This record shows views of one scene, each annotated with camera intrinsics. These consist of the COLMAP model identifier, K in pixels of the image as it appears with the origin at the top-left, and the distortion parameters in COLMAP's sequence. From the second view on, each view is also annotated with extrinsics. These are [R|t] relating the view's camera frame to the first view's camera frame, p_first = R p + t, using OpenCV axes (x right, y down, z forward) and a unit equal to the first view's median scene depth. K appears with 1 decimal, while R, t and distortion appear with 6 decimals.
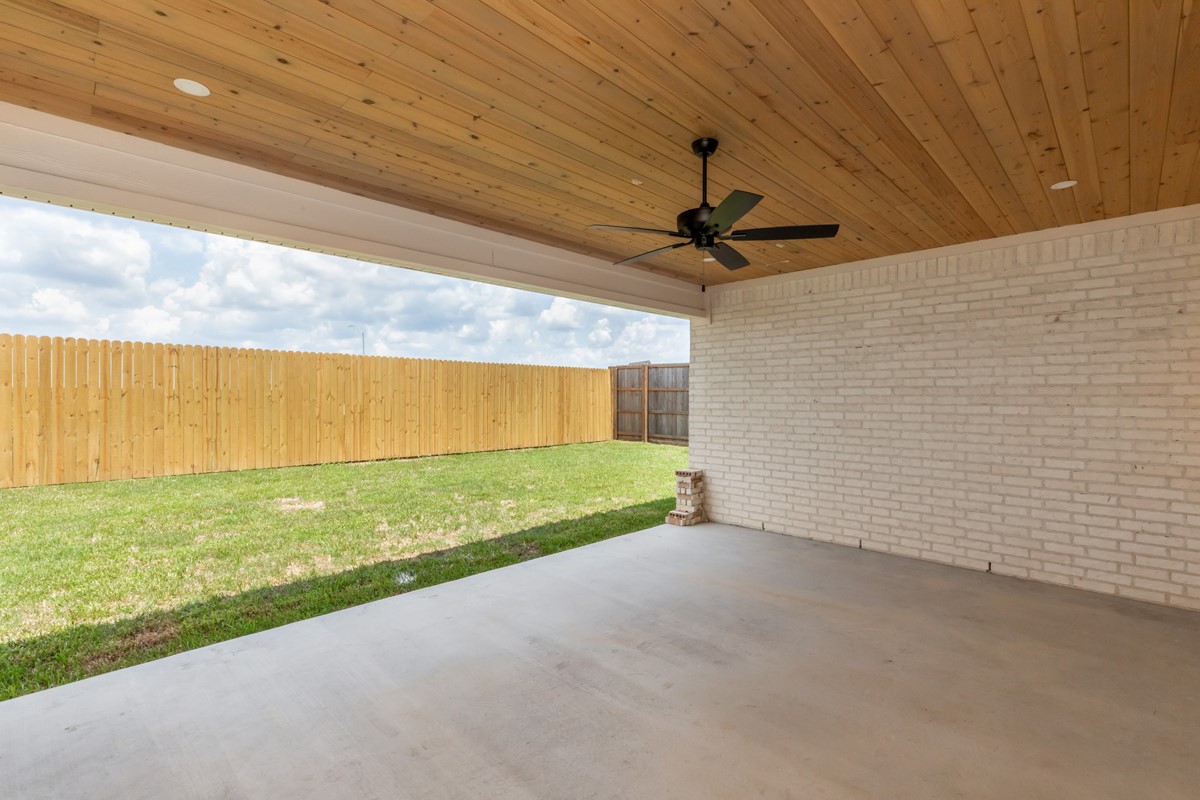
lens RADIAL K [[539.7, 0, 586.7], [0, 539.7, 399.2], [0, 0, 1]] dist [0.003219, 0.000205]
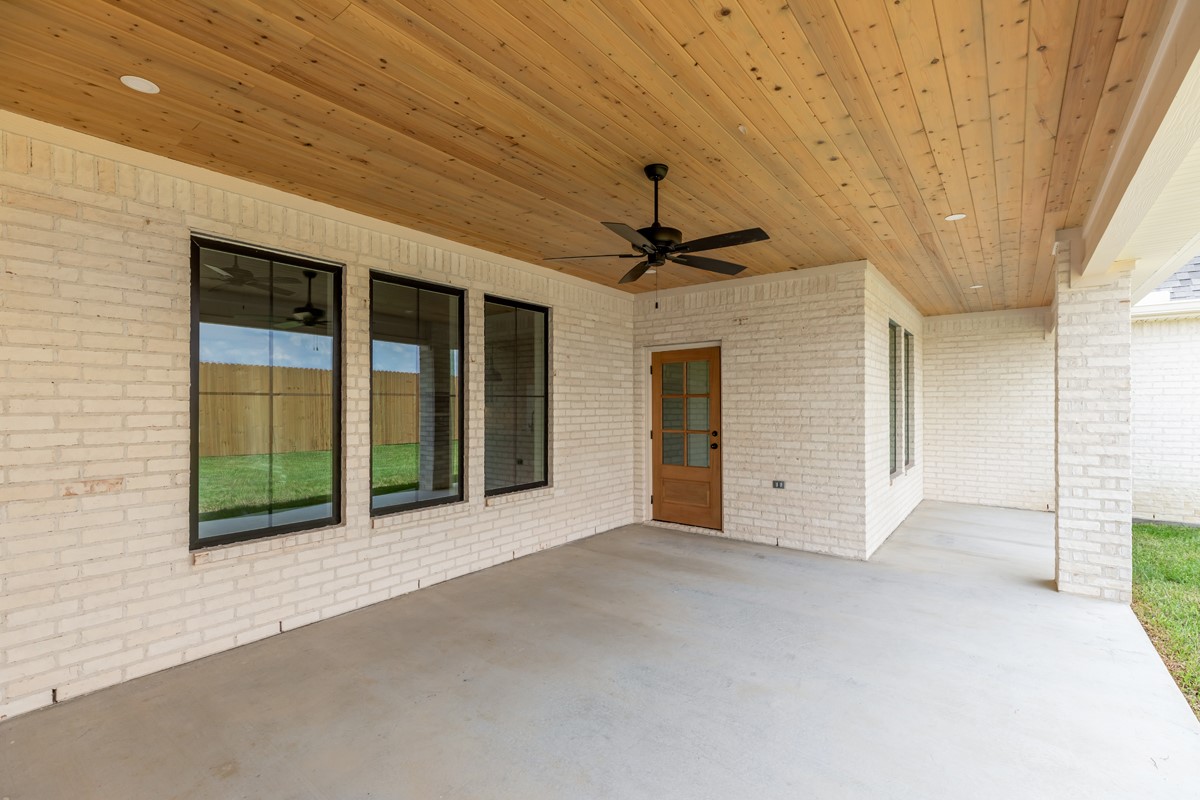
lens RADIAL K [[539.7, 0, 586.7], [0, 539.7, 399.2], [0, 0, 1]] dist [0.003219, 0.000205]
pose [[-0.992876, -0.001499, -0.119147, 0.439217], [-0.000801, 0.999982, -0.005907, -0.002326], [0.119154, -0.005769, -0.992859, 1.860534]]
